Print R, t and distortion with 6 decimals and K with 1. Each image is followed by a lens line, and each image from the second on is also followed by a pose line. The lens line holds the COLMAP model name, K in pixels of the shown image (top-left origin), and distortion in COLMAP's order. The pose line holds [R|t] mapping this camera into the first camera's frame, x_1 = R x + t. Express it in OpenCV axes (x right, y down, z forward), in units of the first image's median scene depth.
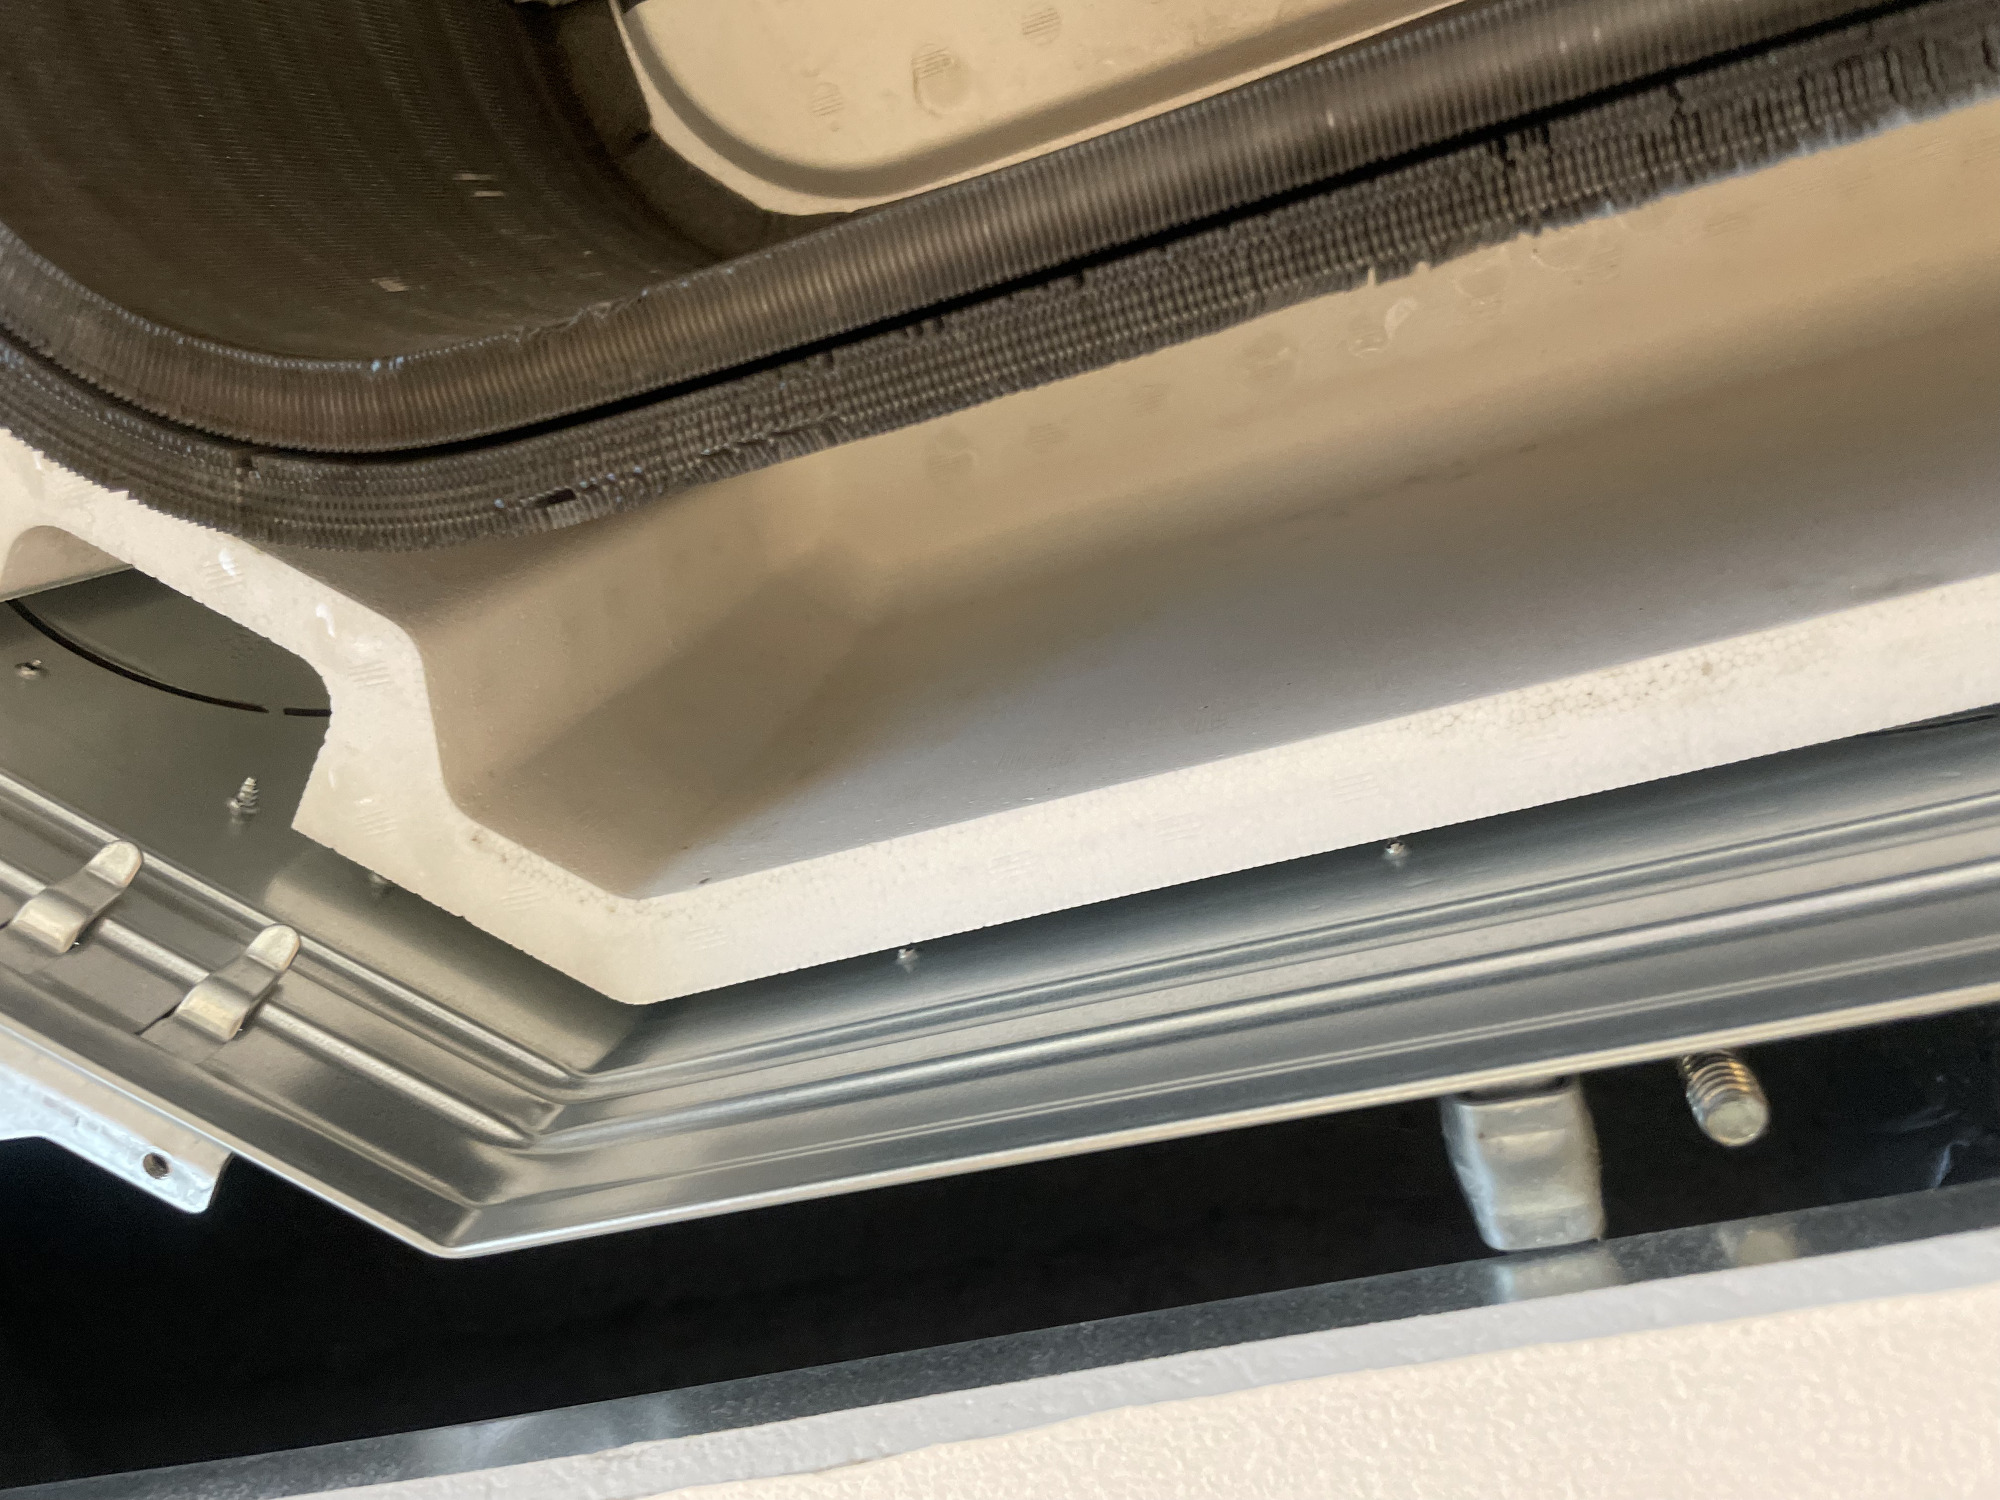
lens RADIAL K [[1497.1, 0, 1000.8], [0, 1497.1, 734.1], [0, 0, 1]] dist [-0.010515, -0.013594]
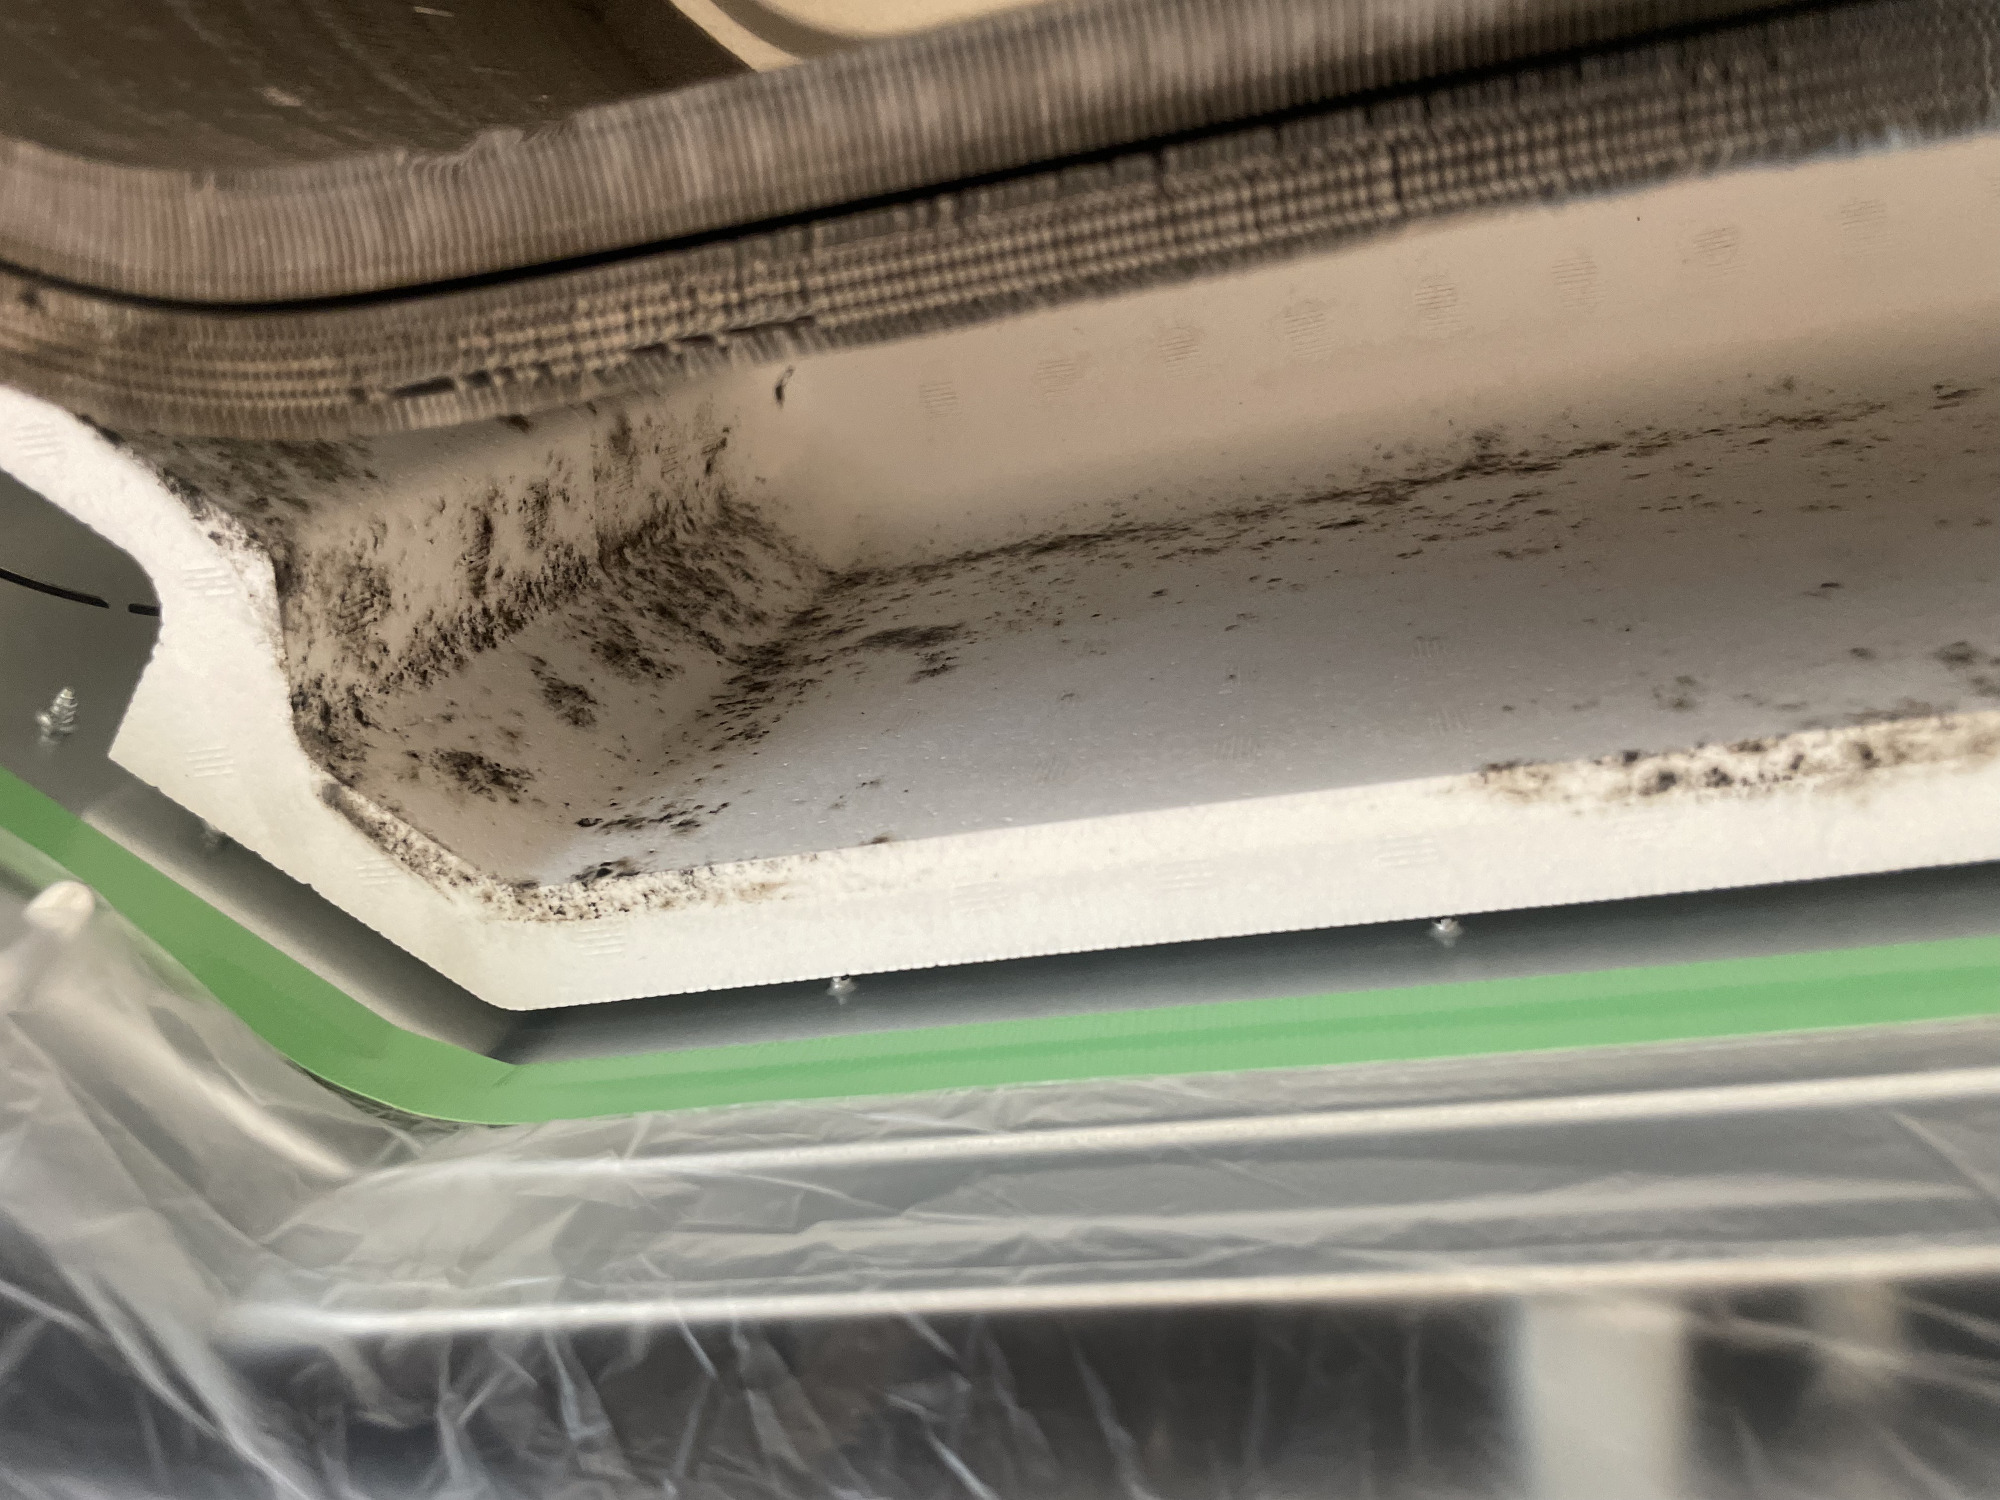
lens RADIAL K [[1497.1, 0, 996.8], [0, 1497.1, 771.7], [0, 0, 1]] dist [-0.010515, -0.013594]
pose [[0.994647, 0.098875, 0.030025, -0.017235], [-0.100663, 0.992769, 0.065400, -0.043516], [-0.023342, -0.068072, 0.997407, 0.231599]]
